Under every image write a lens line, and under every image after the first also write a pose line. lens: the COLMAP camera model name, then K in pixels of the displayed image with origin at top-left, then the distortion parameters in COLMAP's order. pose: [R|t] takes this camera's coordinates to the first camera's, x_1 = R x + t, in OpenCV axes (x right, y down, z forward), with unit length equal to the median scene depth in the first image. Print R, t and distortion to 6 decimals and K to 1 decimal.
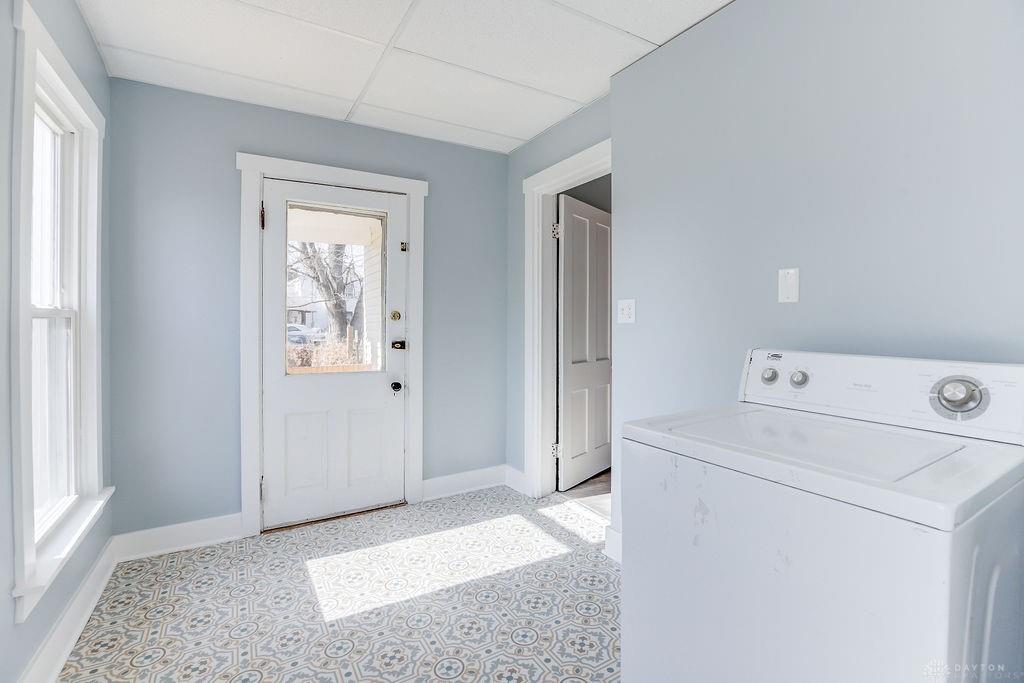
lens RADIAL K [[469.7, 0, 518.5], [0, 469.7, 341.0], [0, 0, 1]] dist [-0.031135, 0.001885]
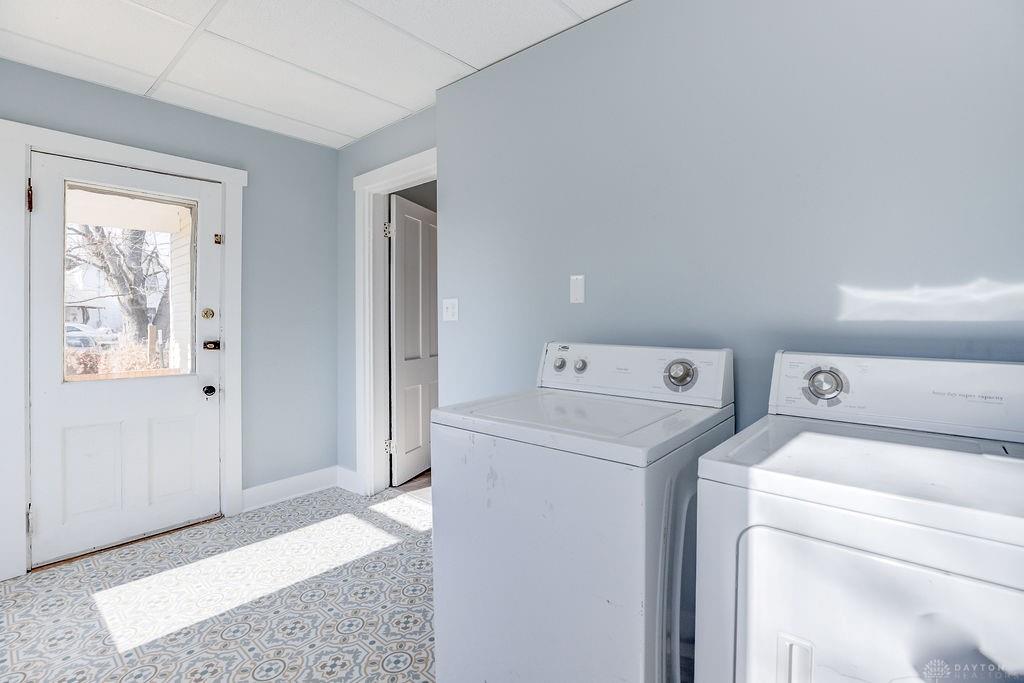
lens RADIAL K [[475.9, 0, 517.2], [0, 475.9, 330.2], [0, 0, 1]] dist [-0.037805, 0.008006]
pose [[0.949796, -0.009242, 0.312733, 0.034136], [0.014939, 0.999763, -0.015826, 0.003223], [-0.312513, 0.019704, 0.949709, -0.082305]]
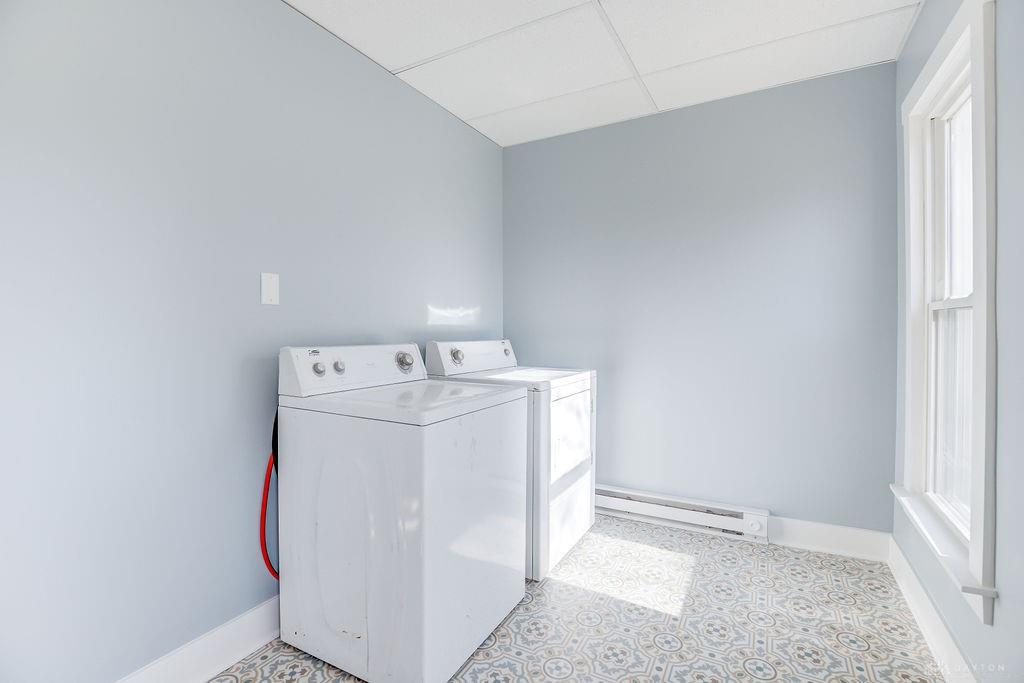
lens RADIAL K [[469.7, 0, 518.5], [0, 469.7, 341.0], [0, 0, 1]] dist [-0.031135, 0.001885]
pose [[-0.514282, -0.022956, 0.857314, -0.449734], [0.038633, 0.998007, 0.049899, -0.020823], [-0.856751, 0.058783, -0.512370, 0.739279]]
